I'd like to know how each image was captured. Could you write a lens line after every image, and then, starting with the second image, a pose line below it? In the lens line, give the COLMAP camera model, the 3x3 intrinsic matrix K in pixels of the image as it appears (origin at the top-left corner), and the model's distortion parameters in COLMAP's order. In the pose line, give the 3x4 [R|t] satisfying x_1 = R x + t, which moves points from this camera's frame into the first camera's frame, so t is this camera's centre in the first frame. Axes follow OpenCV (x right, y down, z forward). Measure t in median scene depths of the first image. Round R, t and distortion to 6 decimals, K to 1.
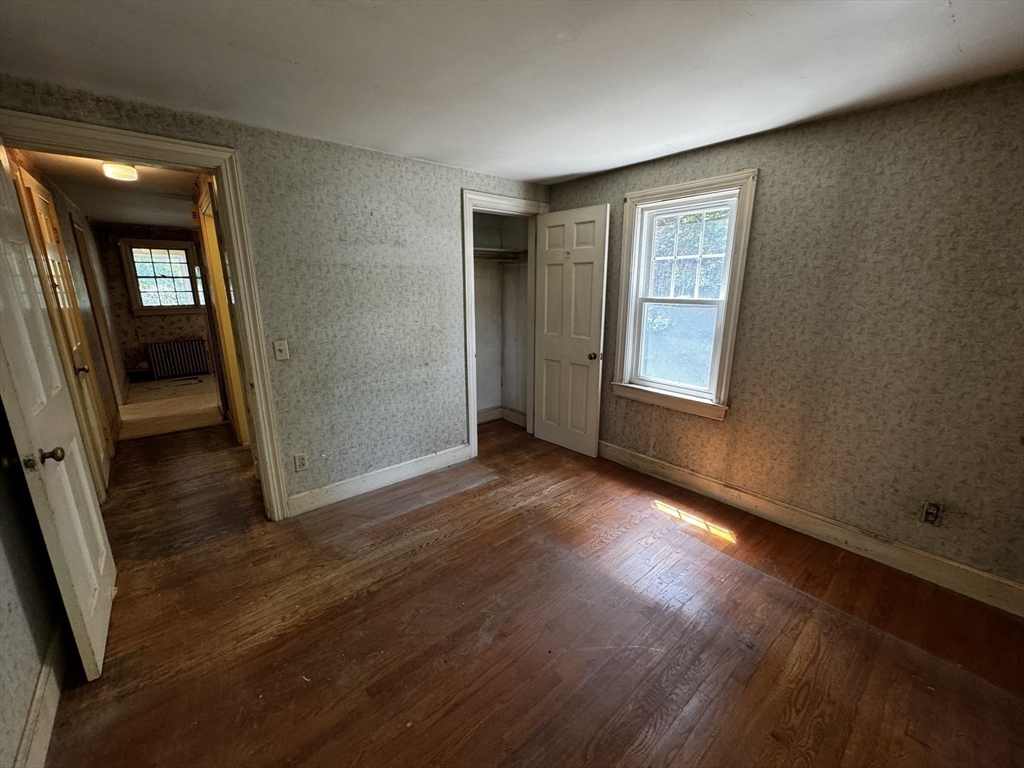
lens RADIAL K [[408.2, 0, 511.4], [0, 408.2, 383.5], [0, 0, 1]] dist [-0.002142, -0.000098]
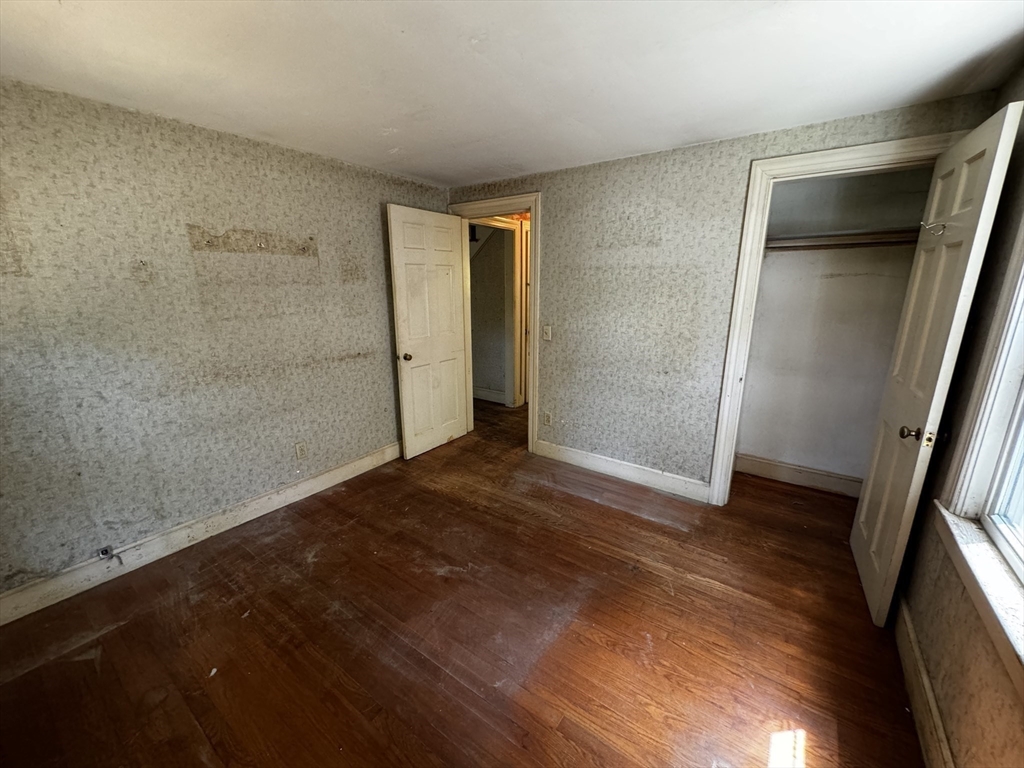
lens RADIAL K [[408.2, 0, 511.4], [0, 408.2, 383.5], [0, 0, 1]] dist [-0.002142, -0.000098]
pose [[0.241795, 0.236081, -0.941170, 0.624501], [-0.229634, 0.956320, 0.180886, -0.119627], [0.942764, 0.172387, 0.285445, 0.454287]]
